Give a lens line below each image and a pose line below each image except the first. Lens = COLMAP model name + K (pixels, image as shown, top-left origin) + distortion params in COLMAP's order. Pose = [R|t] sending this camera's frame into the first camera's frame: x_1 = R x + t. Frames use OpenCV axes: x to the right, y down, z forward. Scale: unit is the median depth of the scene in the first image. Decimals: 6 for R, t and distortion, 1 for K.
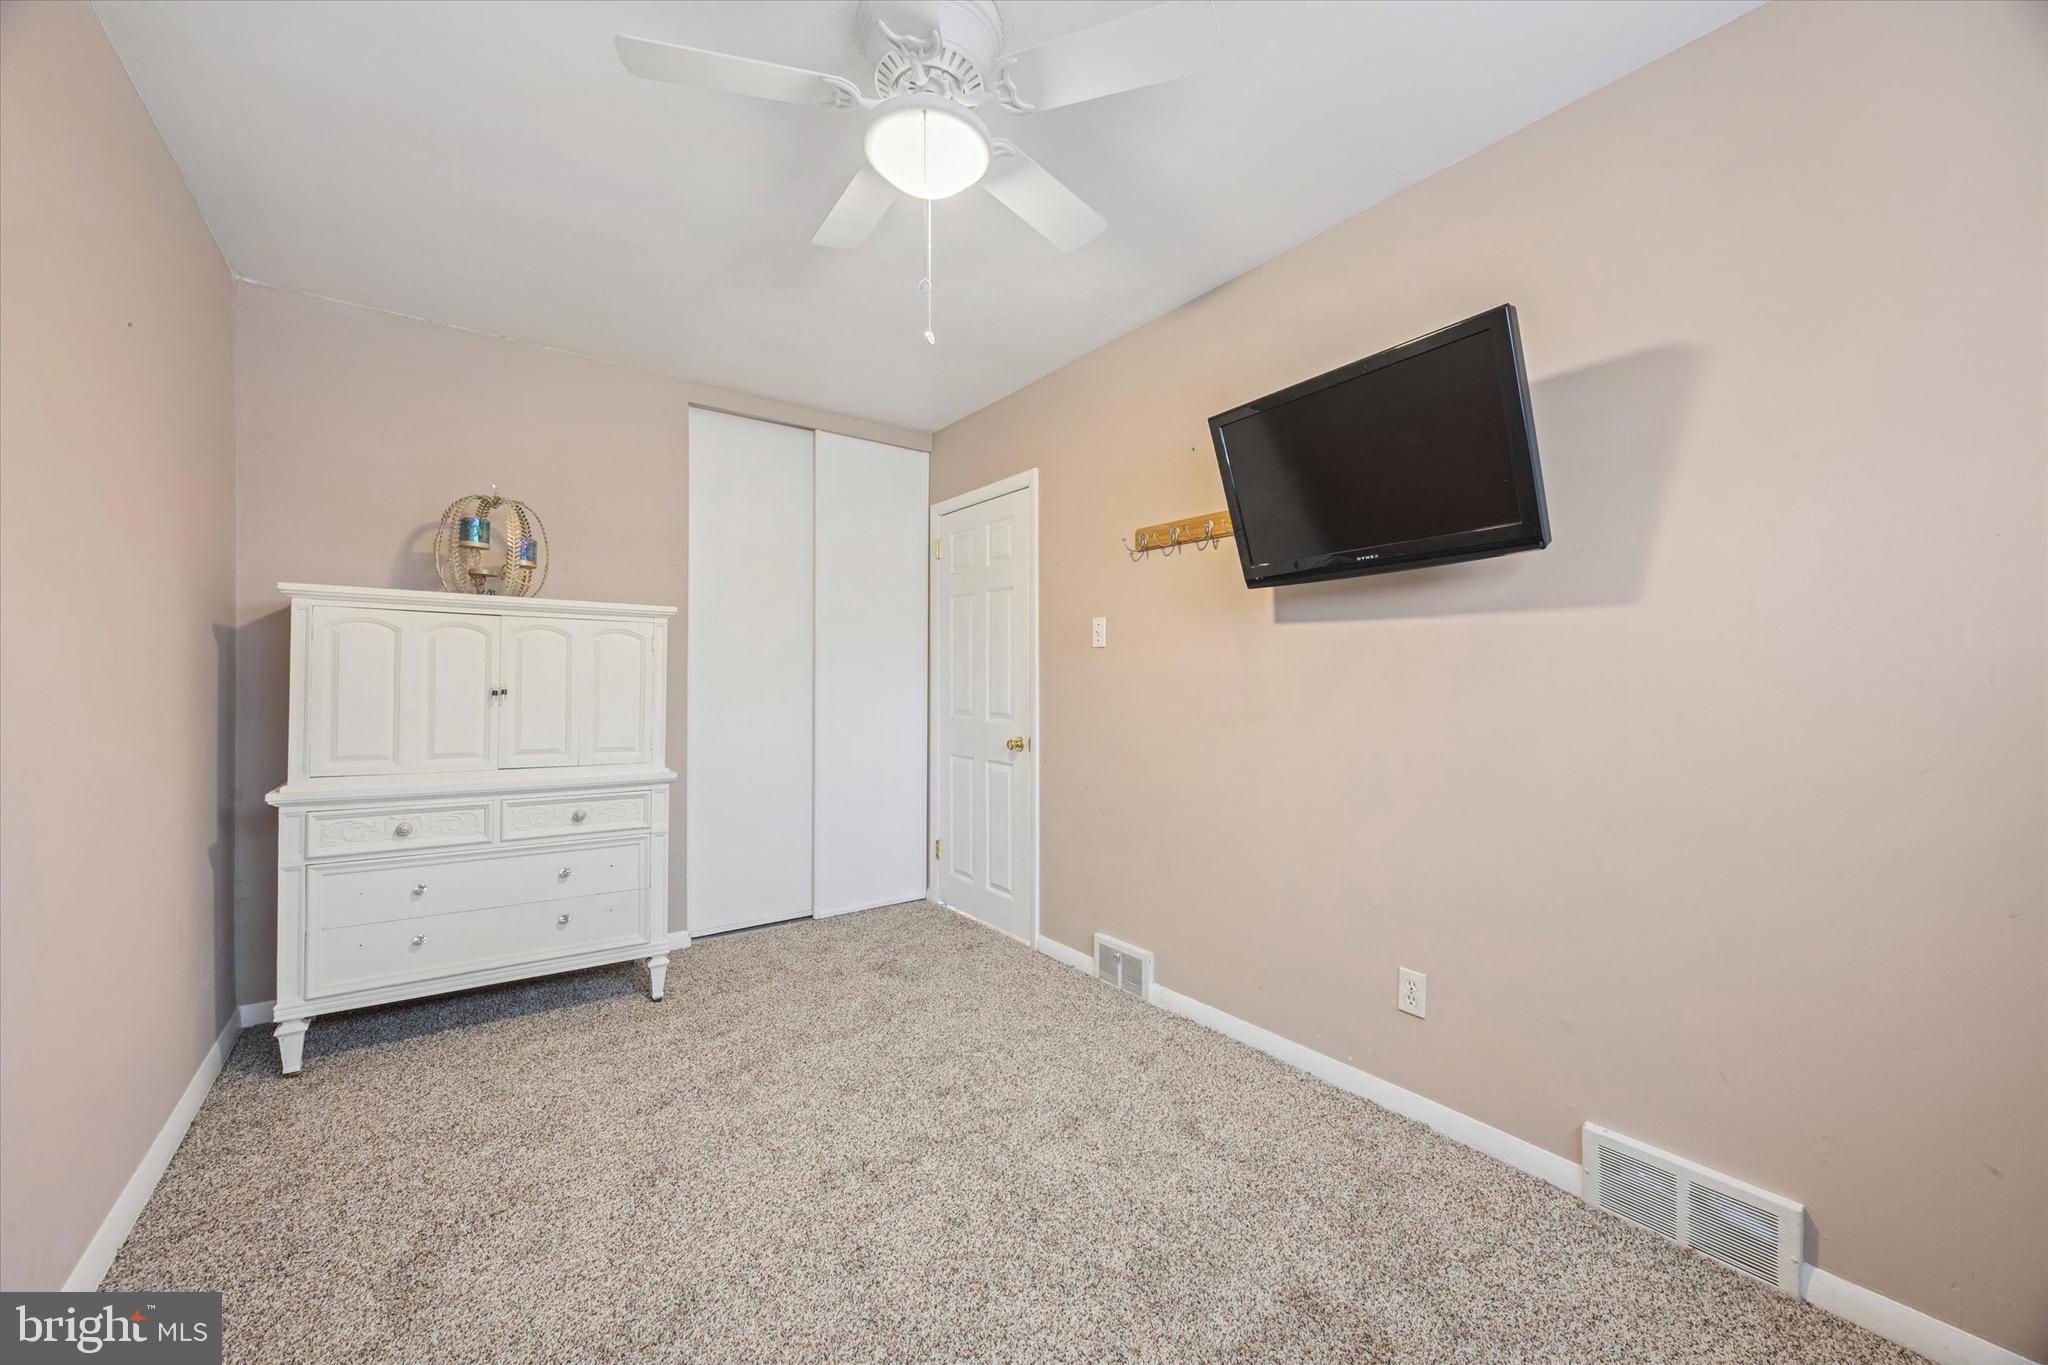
lens RADIAL K [[787.8, 0, 1034.6], [0, 787.8, 682.3], [0, 0, 1]] dist [-0.002013, -0.000068]
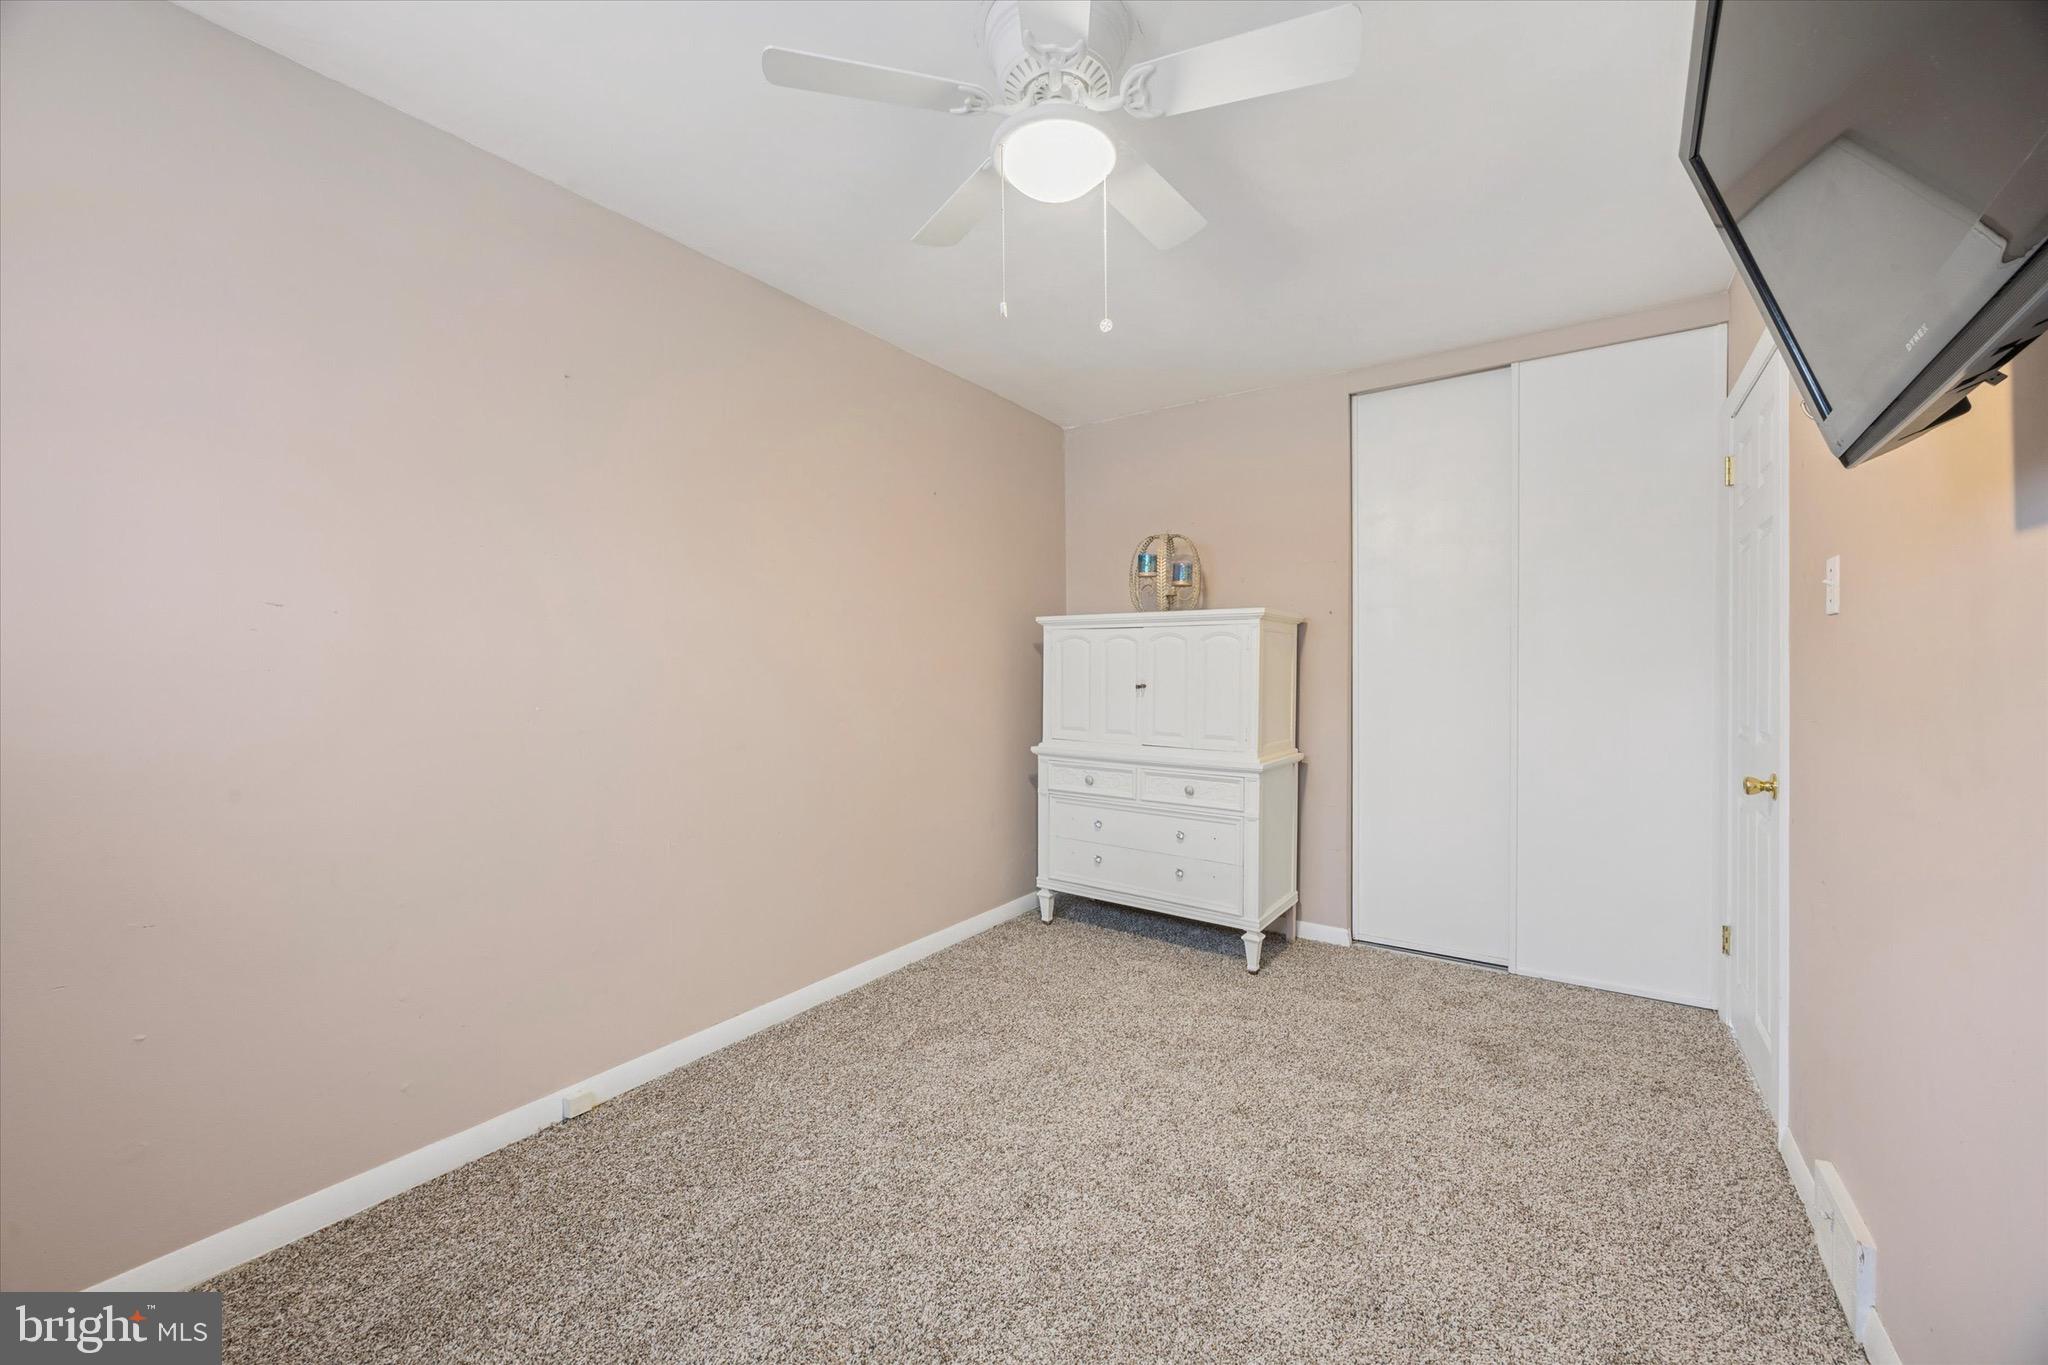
lens RADIAL K [[810.8, 0, 1024.0], [0, 810.8, 682.5], [0, 0, 1]] dist [0.000327, 0.000046]
pose [[0.286717, 0.004714, -0.958004, 0.535125], [-0.000335, 0.999988, 0.004820, -0.000060], [0.958015, -0.001061, 0.286715, 0.411289]]
